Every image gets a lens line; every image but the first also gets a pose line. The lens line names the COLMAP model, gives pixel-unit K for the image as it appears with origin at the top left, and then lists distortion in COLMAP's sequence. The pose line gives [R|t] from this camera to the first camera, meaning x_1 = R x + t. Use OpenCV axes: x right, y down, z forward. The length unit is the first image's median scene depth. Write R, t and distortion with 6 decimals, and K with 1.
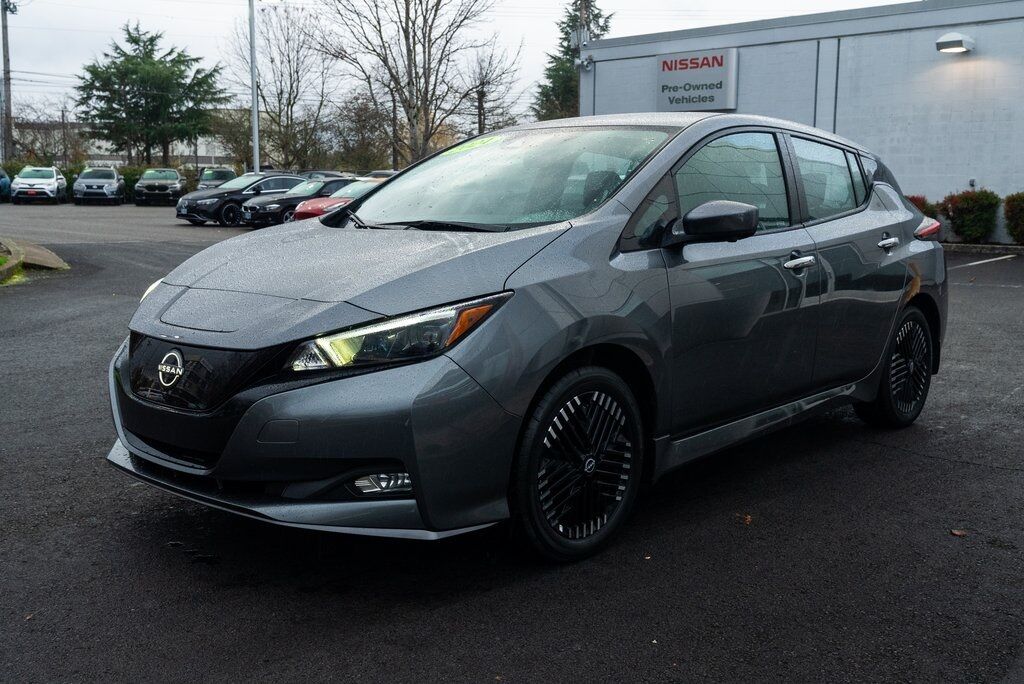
lens RADIAL K [[1018.7, 0, 509.4], [0, 1018.7, 341.5], [0, 0, 1]] dist [-0.005614, 0.000000]
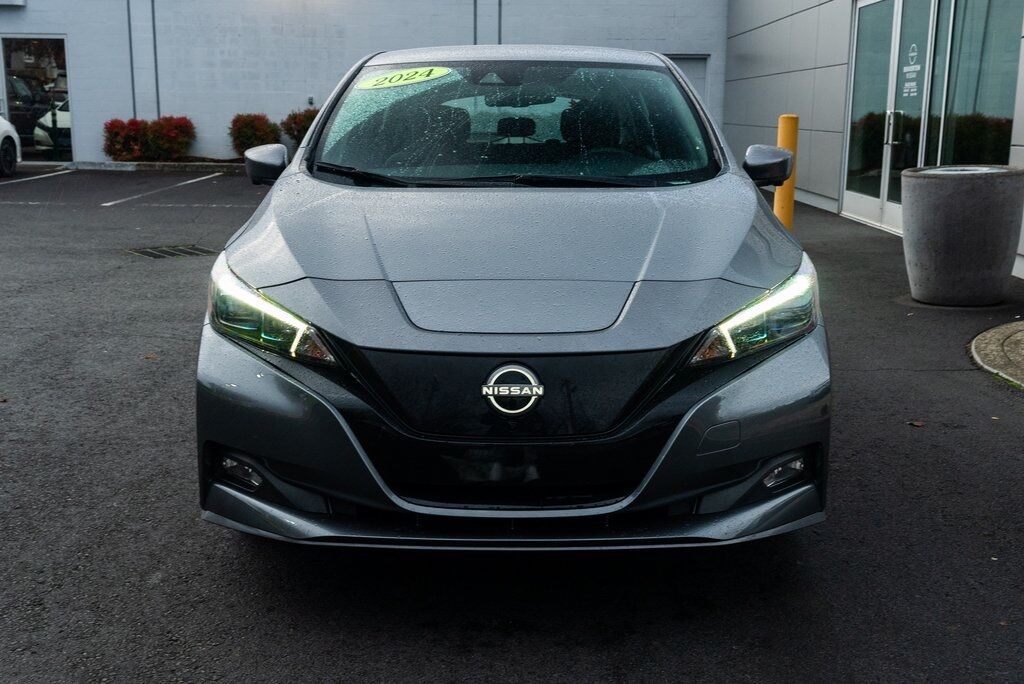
lens RADIAL K [[1132.5, 0, 509.8], [0, 1132.5, 342.6], [0, 0, 1]] dist [0.004709, 0.000000]
pose [[0.738133, -0.131845, 0.661647, -0.152077], [0.089446, 0.991186, 0.097725, -0.015470], [-0.668699, -0.012953, 0.743420, 0.064470]]
